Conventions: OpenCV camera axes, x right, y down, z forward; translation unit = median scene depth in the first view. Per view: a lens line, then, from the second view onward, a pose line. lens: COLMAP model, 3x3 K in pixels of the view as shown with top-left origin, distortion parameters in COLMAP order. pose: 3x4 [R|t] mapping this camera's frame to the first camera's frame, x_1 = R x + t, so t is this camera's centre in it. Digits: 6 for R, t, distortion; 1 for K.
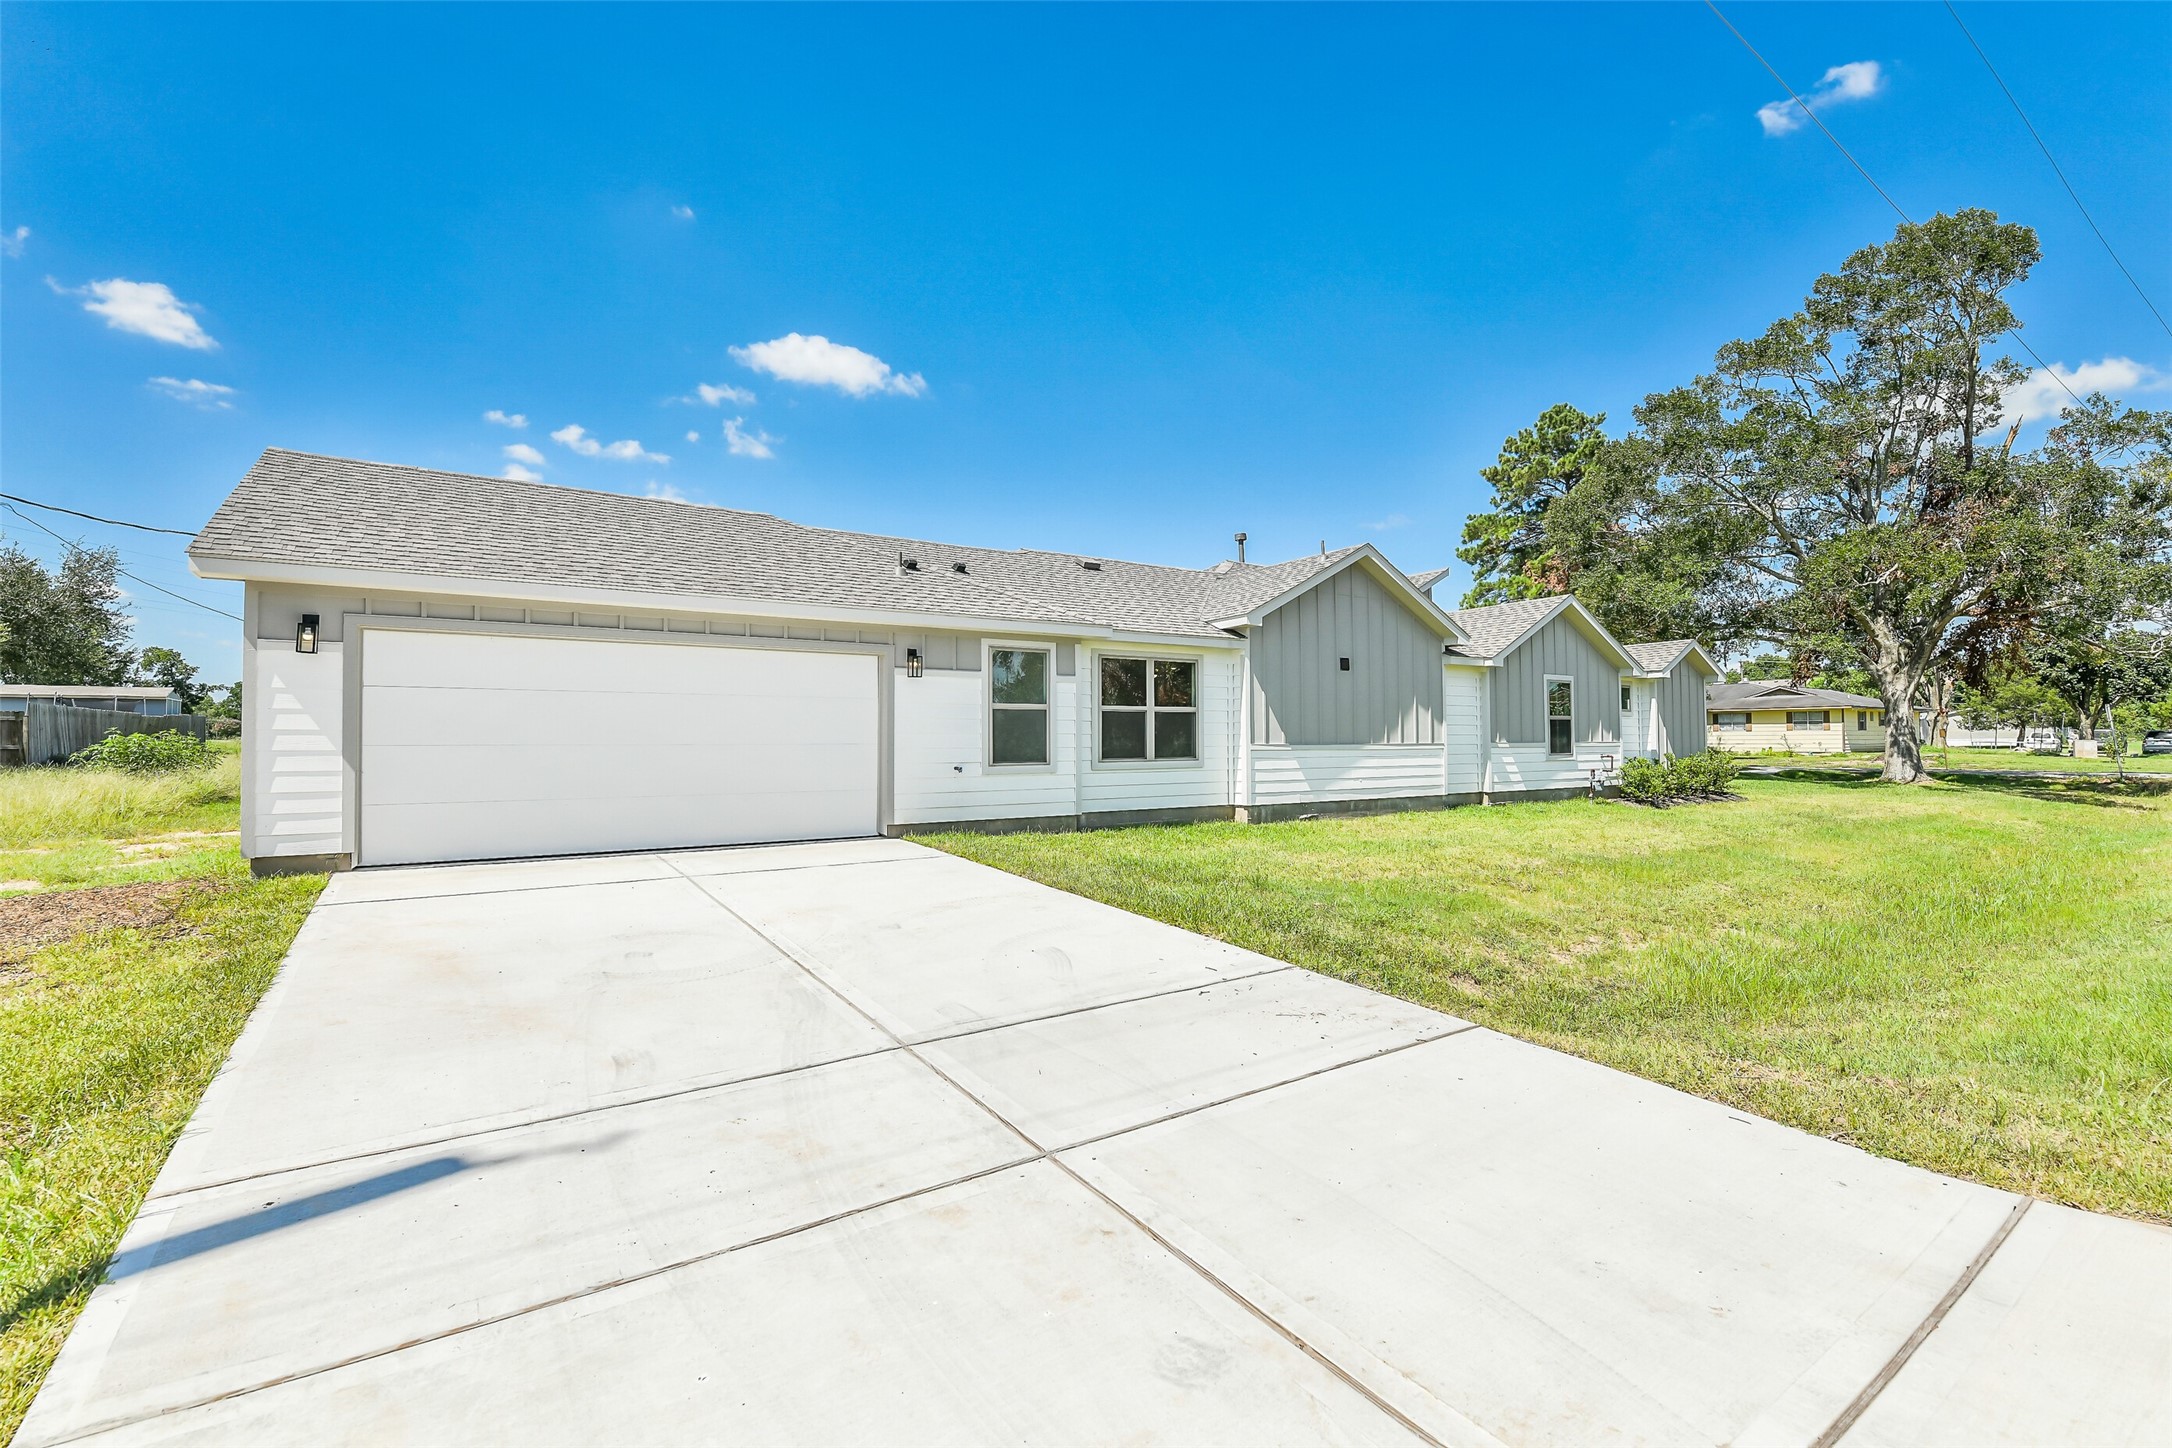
lens RADIAL K [[939.4, 0, 1086.0], [0, 939.4, 724.0], [0, 0, 1]] dist [-0.011340, -0.000383]
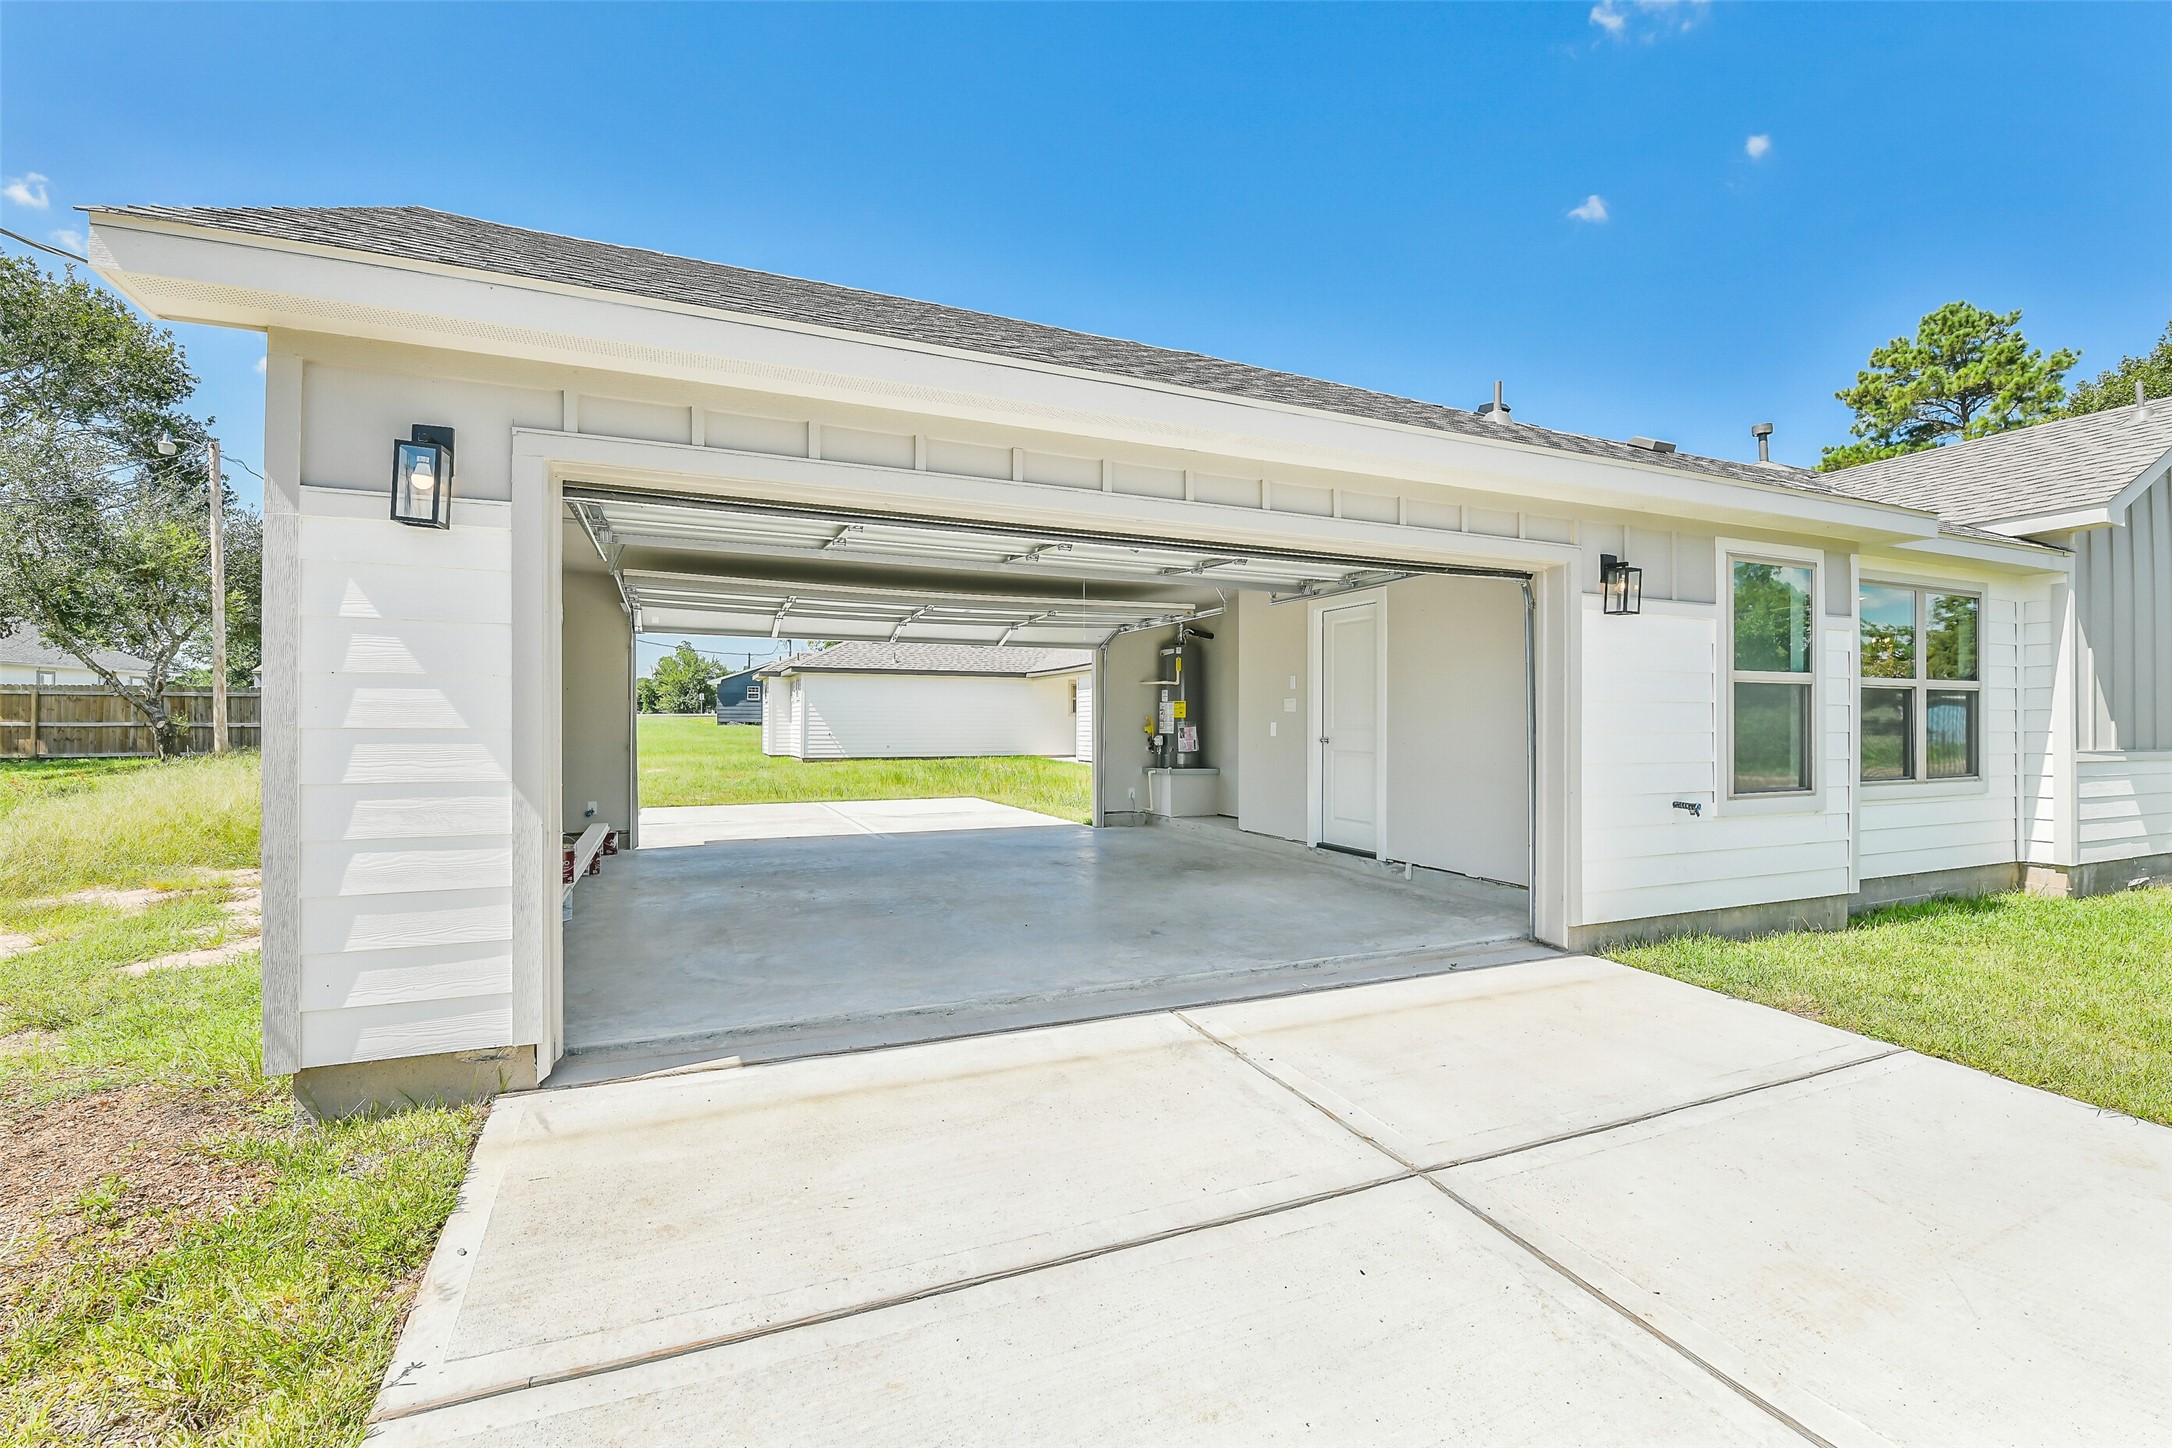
lens RADIAL K [[939.4, 0, 1086.0], [0, 939.4, 724.0], [0, 0, 1]] dist [-0.011340, -0.000383]
pose [[0.982101, 0.009328, -0.188125, -0.294738], [-0.005013, 0.999714, 0.023401, -0.003443], [0.188290, -0.022039, 0.981866, 0.398697]]
